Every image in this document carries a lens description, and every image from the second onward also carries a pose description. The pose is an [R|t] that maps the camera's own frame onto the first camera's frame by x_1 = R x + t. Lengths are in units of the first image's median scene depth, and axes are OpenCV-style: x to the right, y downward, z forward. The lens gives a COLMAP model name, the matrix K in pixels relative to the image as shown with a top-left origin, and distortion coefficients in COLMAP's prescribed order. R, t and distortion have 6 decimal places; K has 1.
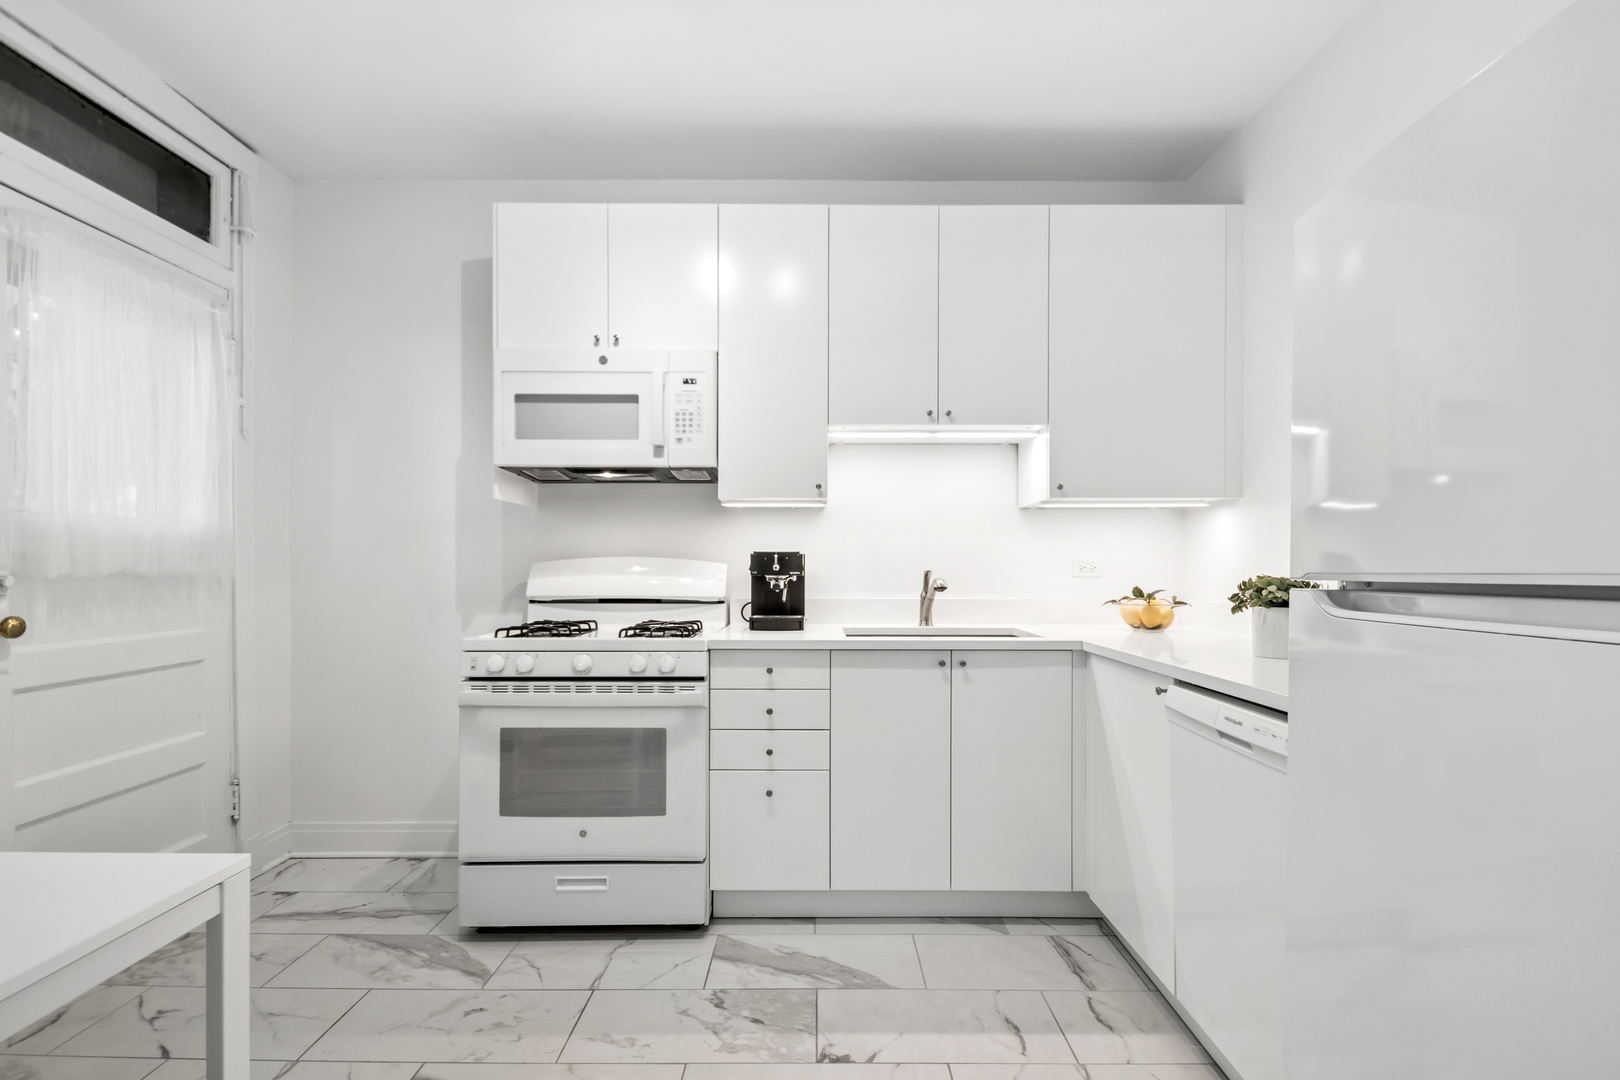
lens RADIAL K [[746.7, 0, 815.3], [0, 746.7, 576.4], [0, 0, 1]] dist [-0.000936, -0.000146]
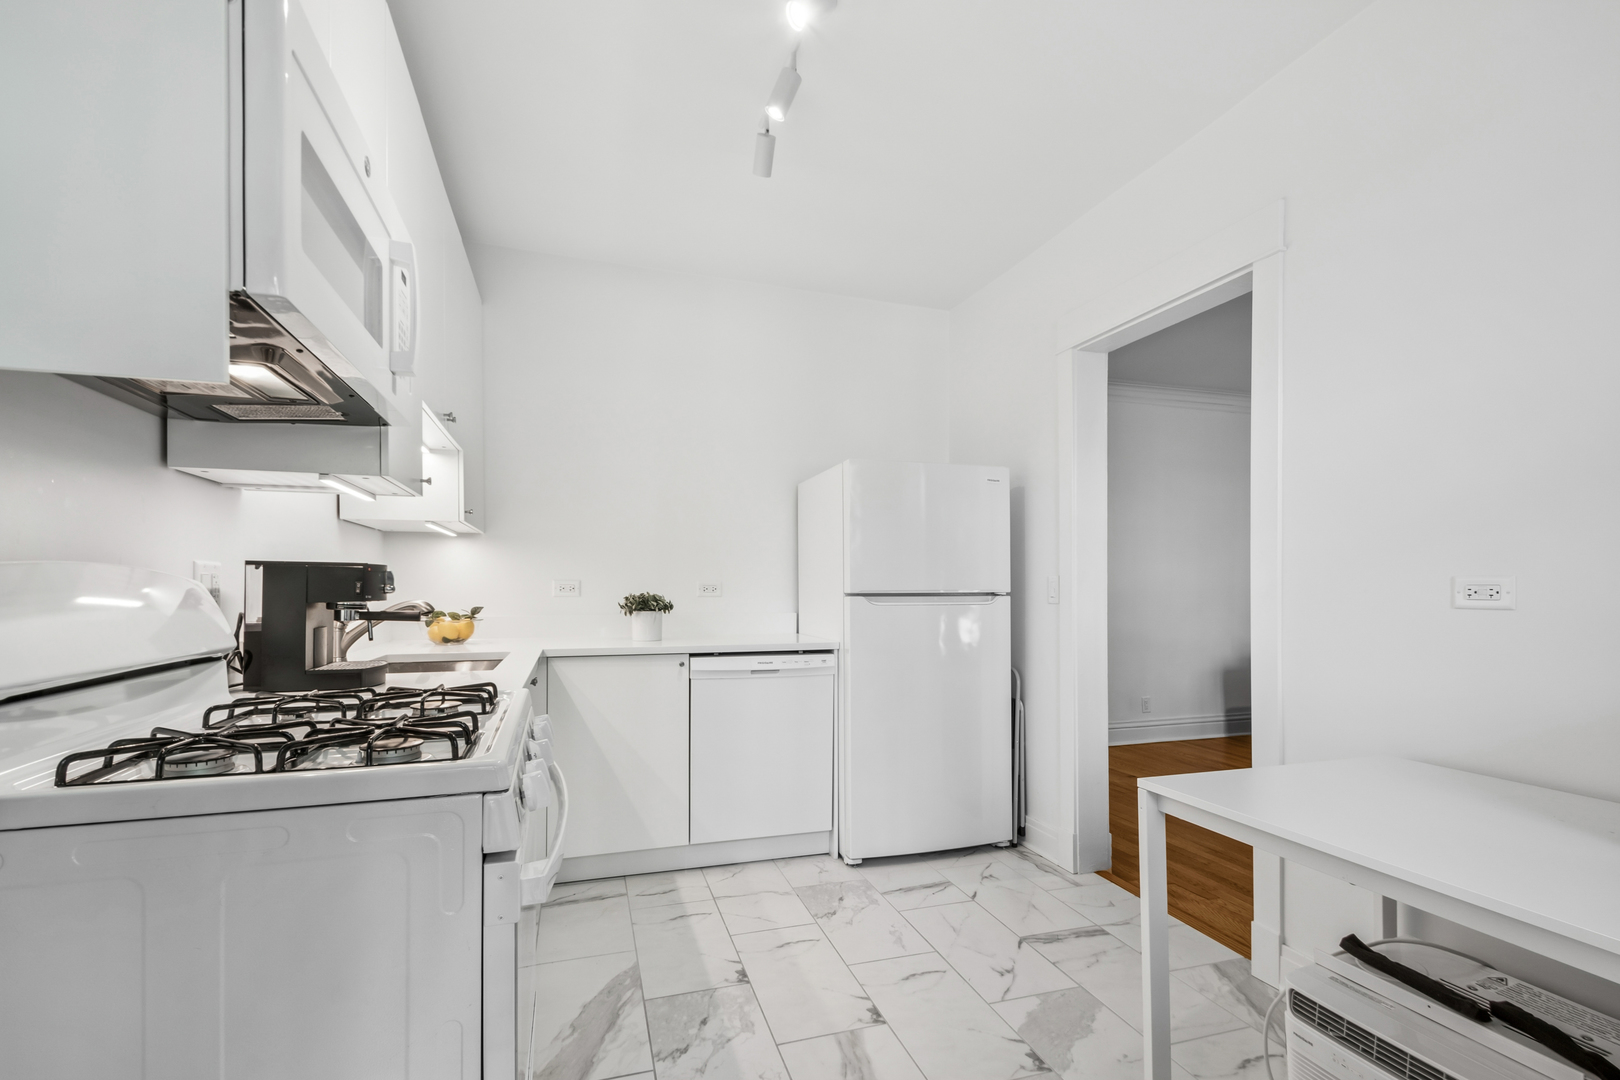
lens RADIAL K [[746.7, 0, 815.3], [0, 746.7, 576.4], [0, 0, 1]] dist [-0.000936, -0.000146]
pose [[-0.306386, 0.003283, 0.951902, -1.130581], [0.007555, 0.999971, -0.001017, -0.033148], [-0.951877, 0.006880, -0.306402, 1.164429]]
